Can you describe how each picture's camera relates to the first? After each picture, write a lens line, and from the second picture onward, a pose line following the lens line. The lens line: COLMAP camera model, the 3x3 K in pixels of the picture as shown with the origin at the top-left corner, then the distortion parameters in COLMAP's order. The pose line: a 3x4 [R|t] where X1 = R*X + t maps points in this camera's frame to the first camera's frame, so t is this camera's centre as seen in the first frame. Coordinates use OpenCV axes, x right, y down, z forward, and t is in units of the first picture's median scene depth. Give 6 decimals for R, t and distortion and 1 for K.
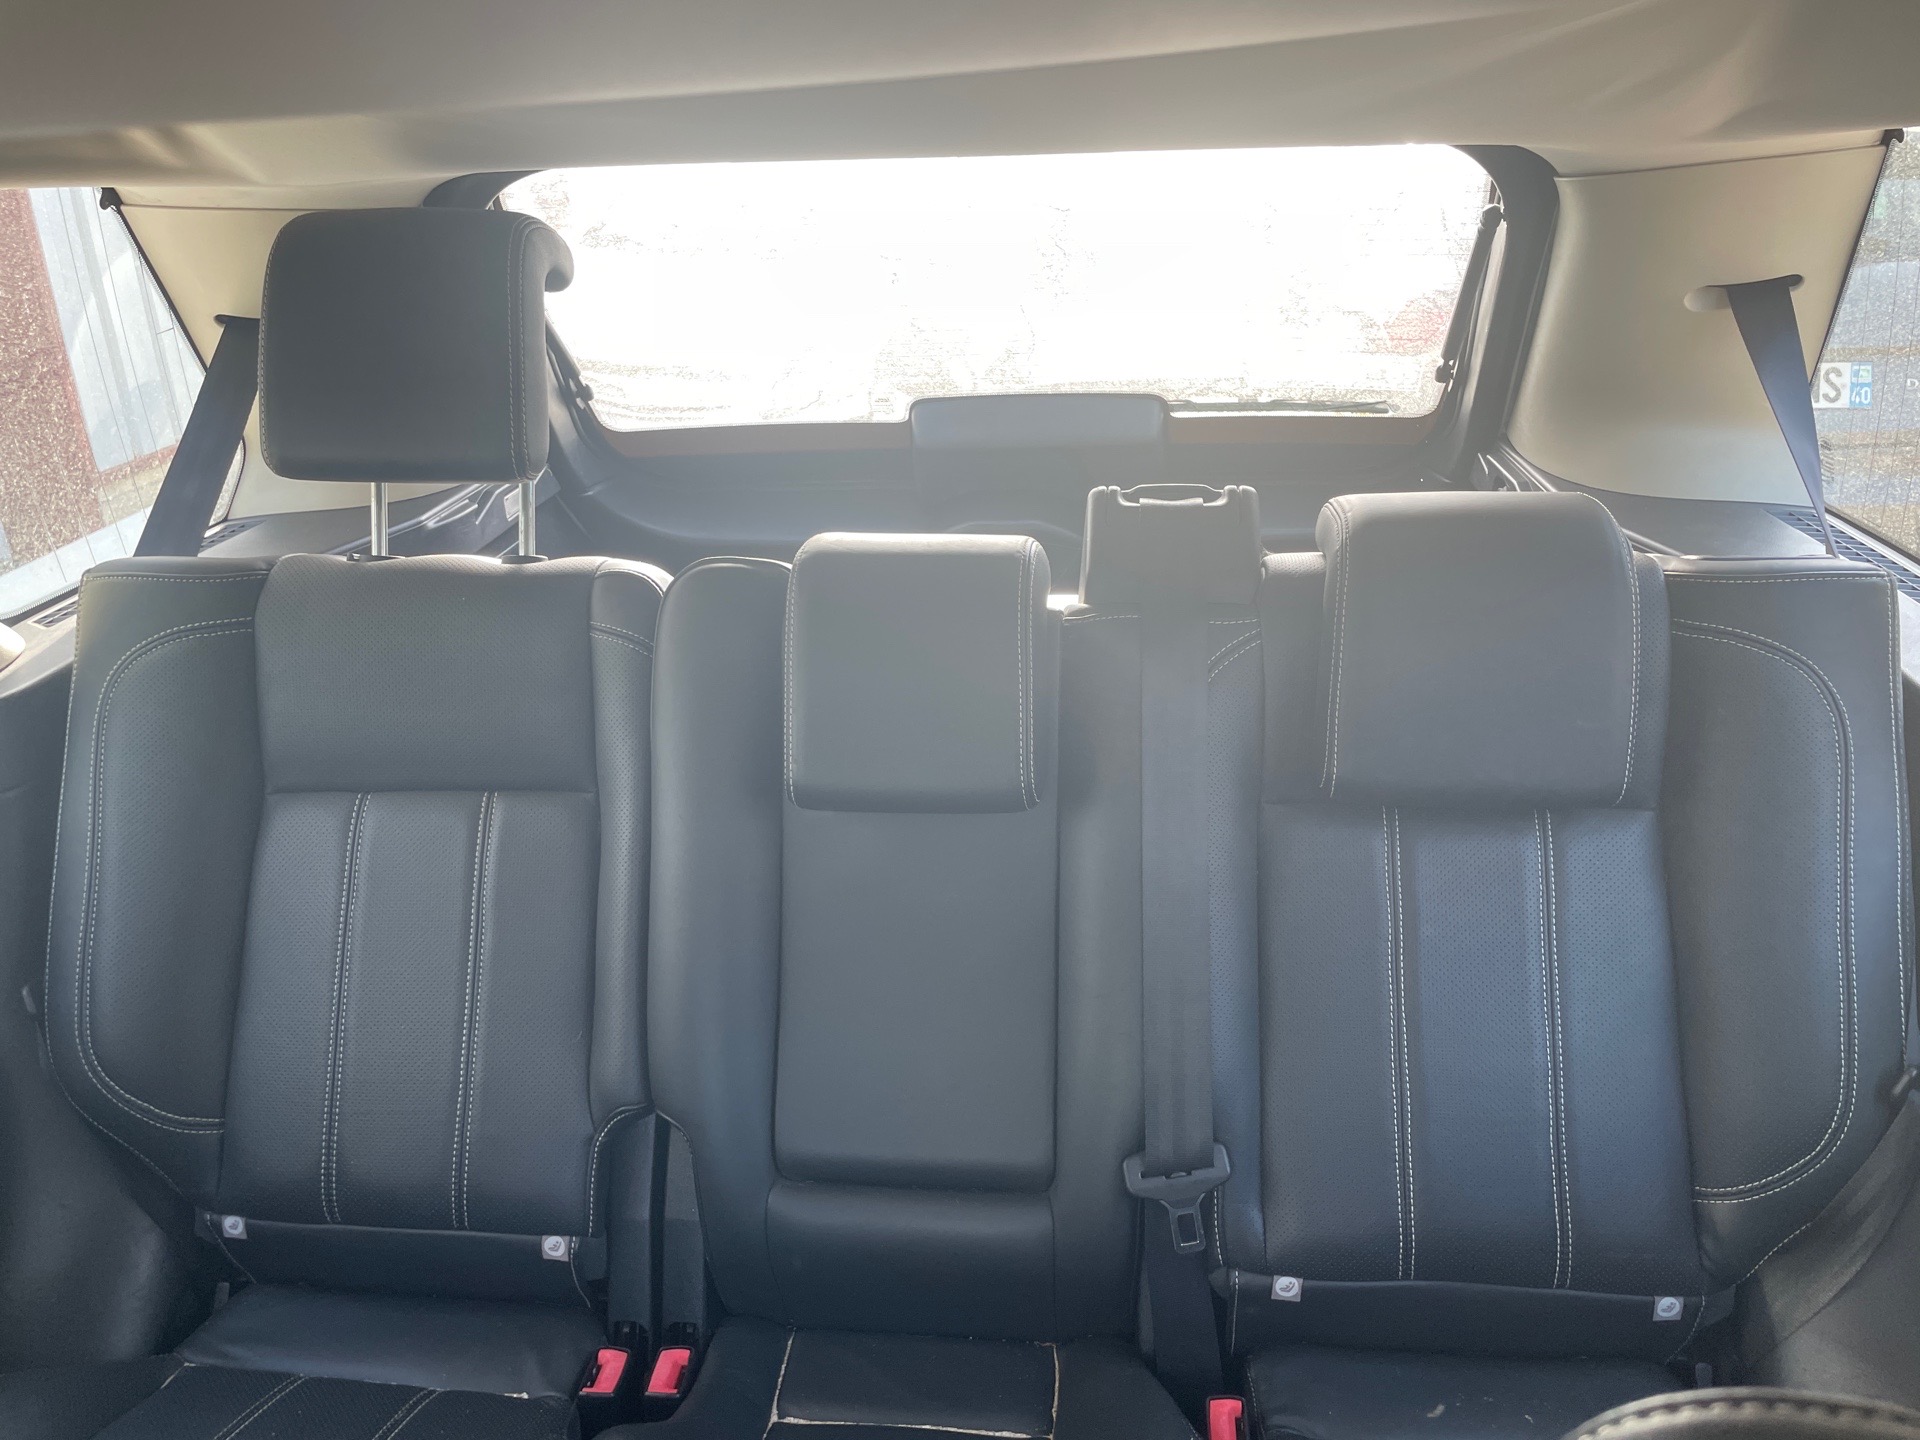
lens RADIAL K [[1462.2, 0, 953.4], [0, 1462.2, 697.2], [0, 0, 1]] dist [0.072318, -0.099544]
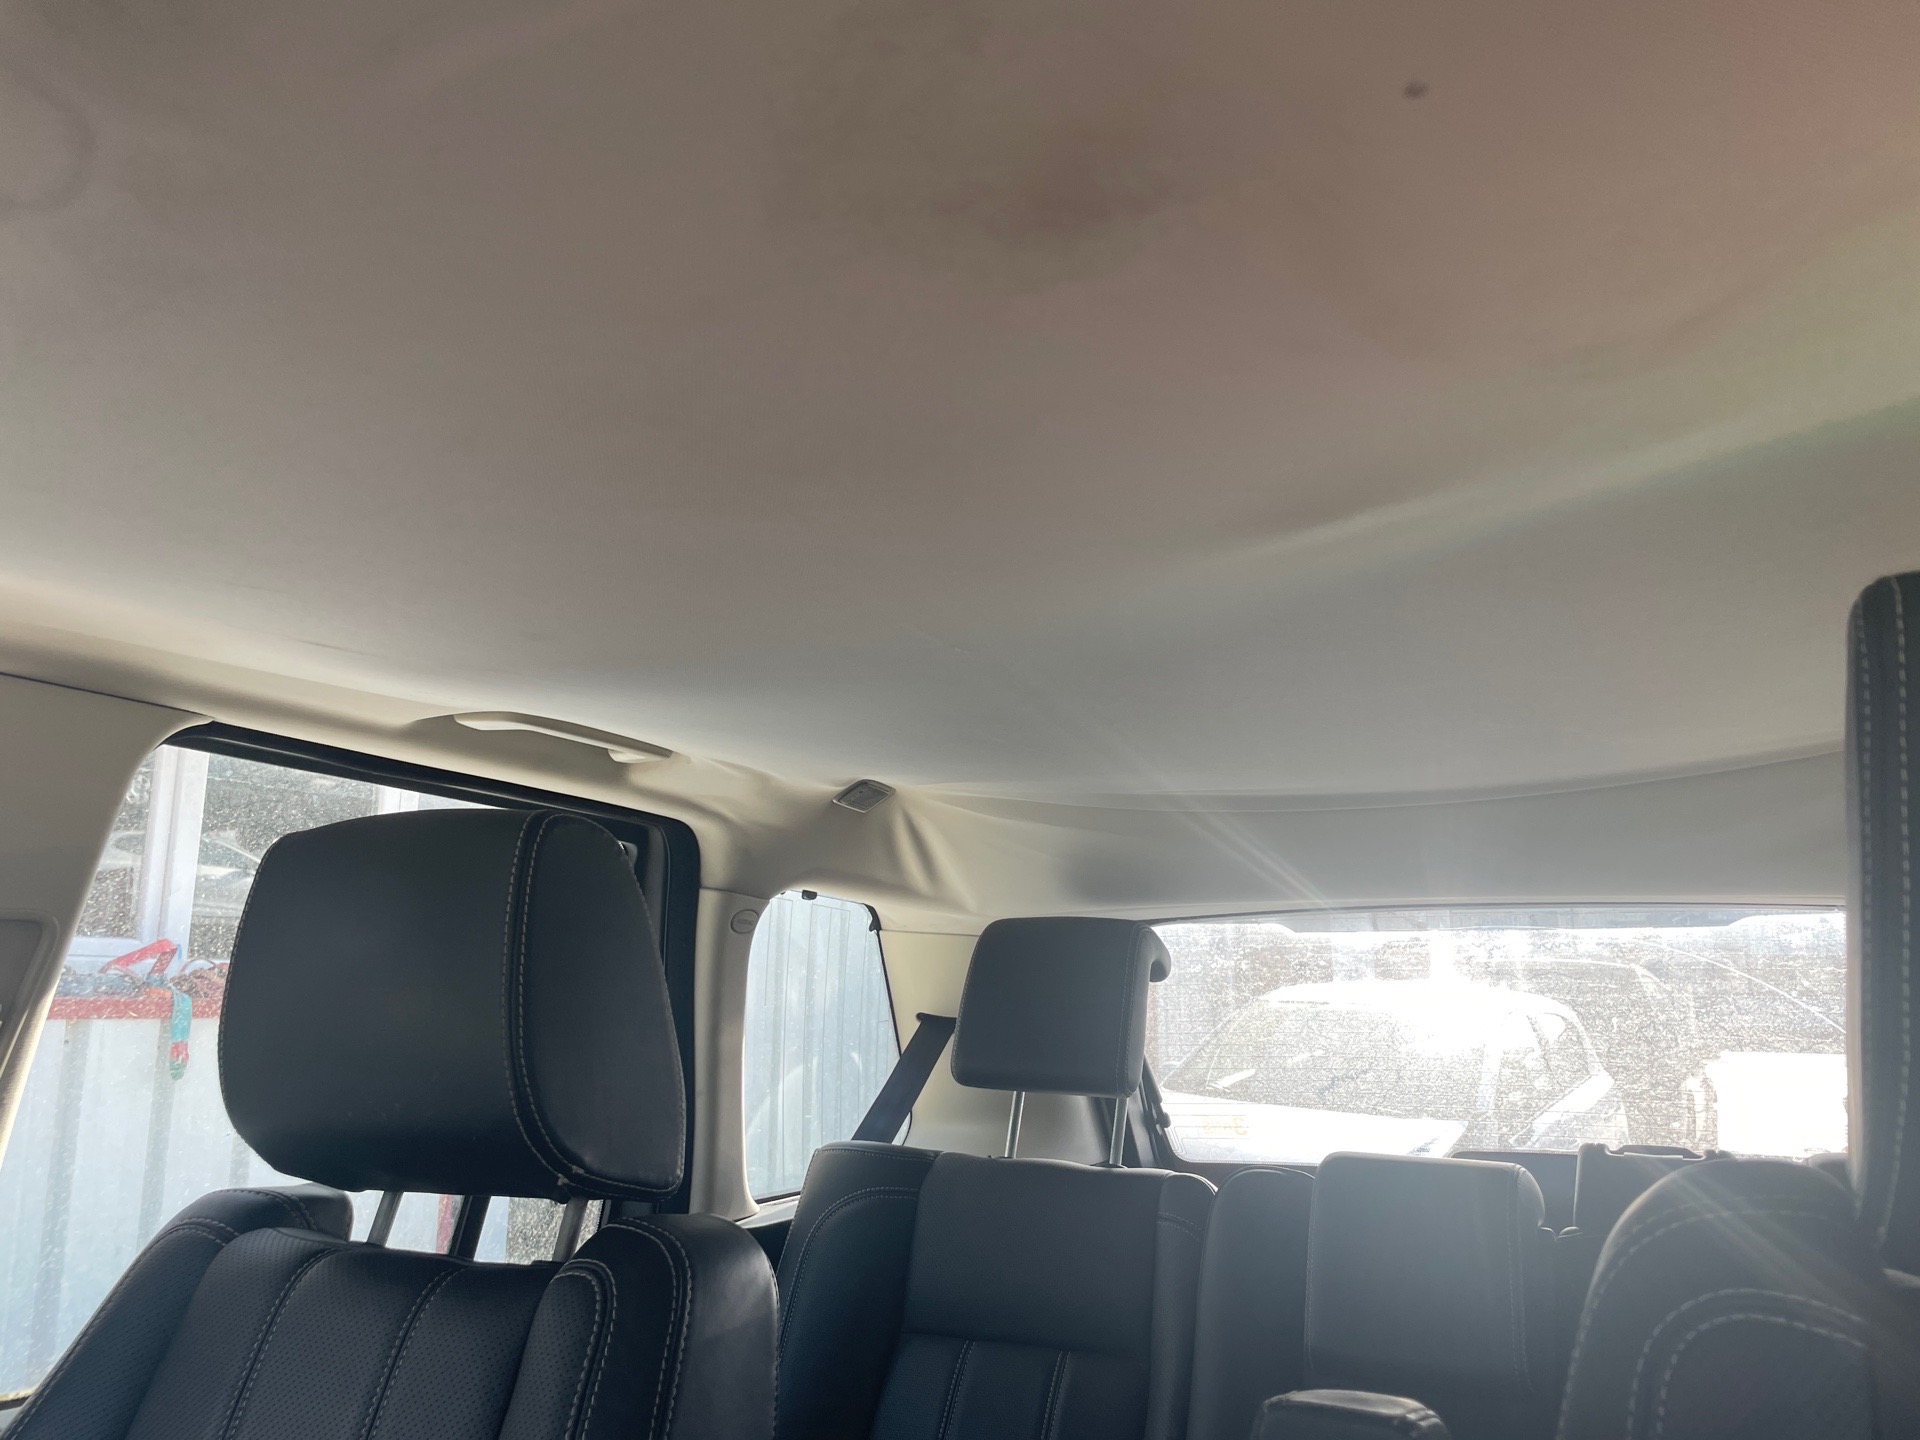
lens RADIAL K [[1462.2, 0, 953.4], [0, 1462.2, 697.2], [0, 0, 1]] dist [0.072318, -0.099544]
pose [[0.929359, -0.033232, -0.367678, 0.076954], [-0.176000, 0.835595, -0.520390, 0.273920], [0.324523, 0.548341, 0.770719, -0.303405]]
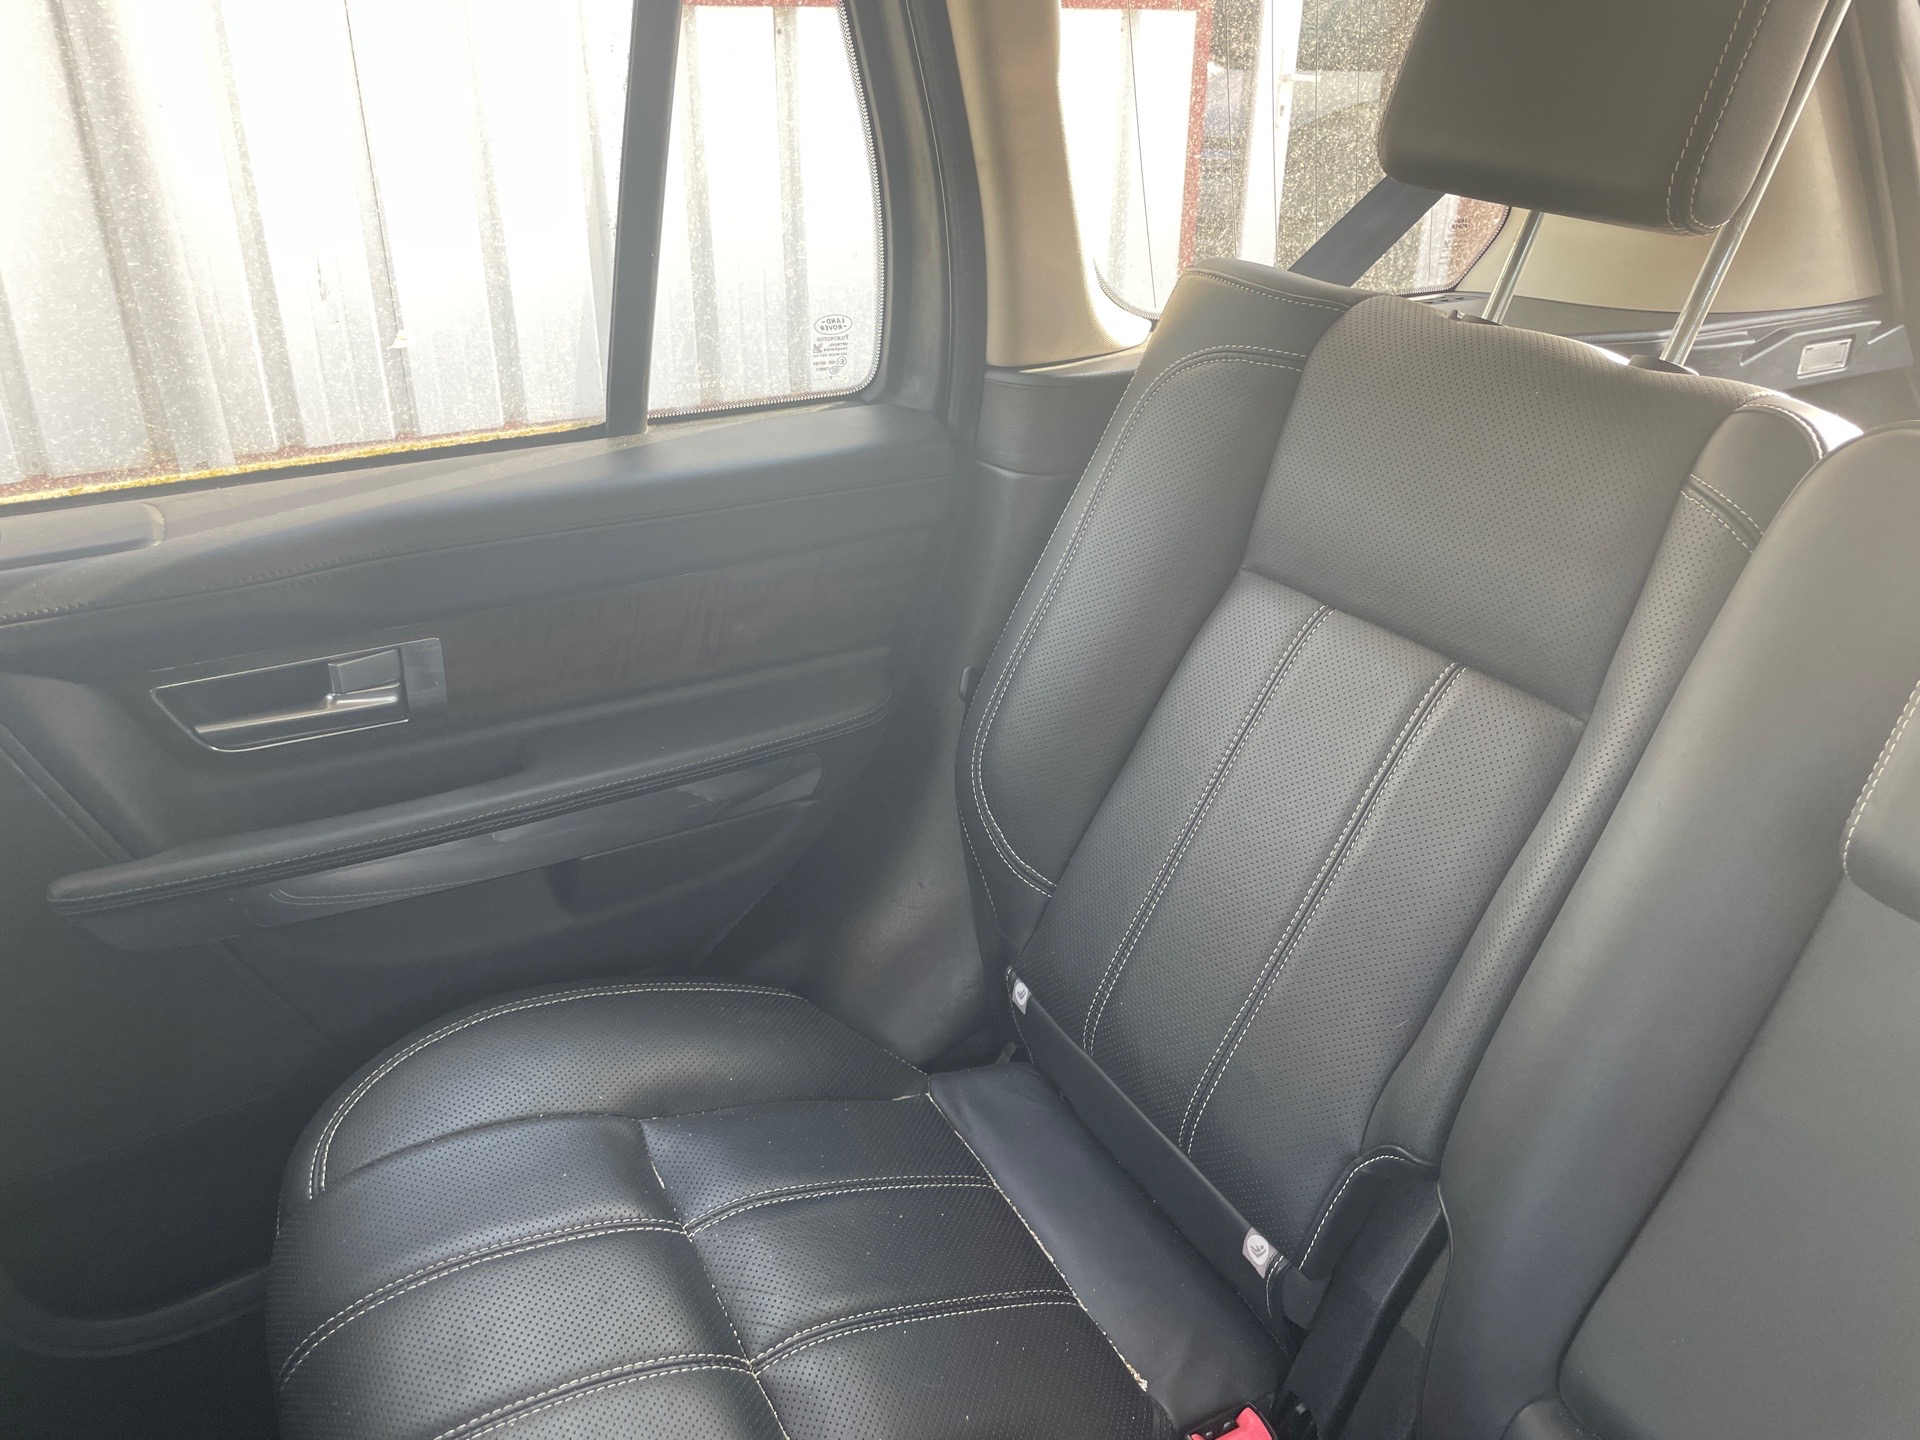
lens RADIAL K [[1462.2, 0, 953.4], [0, 1462.2, 697.2], [0, 0, 1]] dist [0.072318, -0.099544]
pose [[0.585853, 0.392778, -0.708874, 0.056958], [-0.337774, 0.913450, 0.226976, -0.000768], [0.736672, 0.106465, 0.667817, 0.343330]]
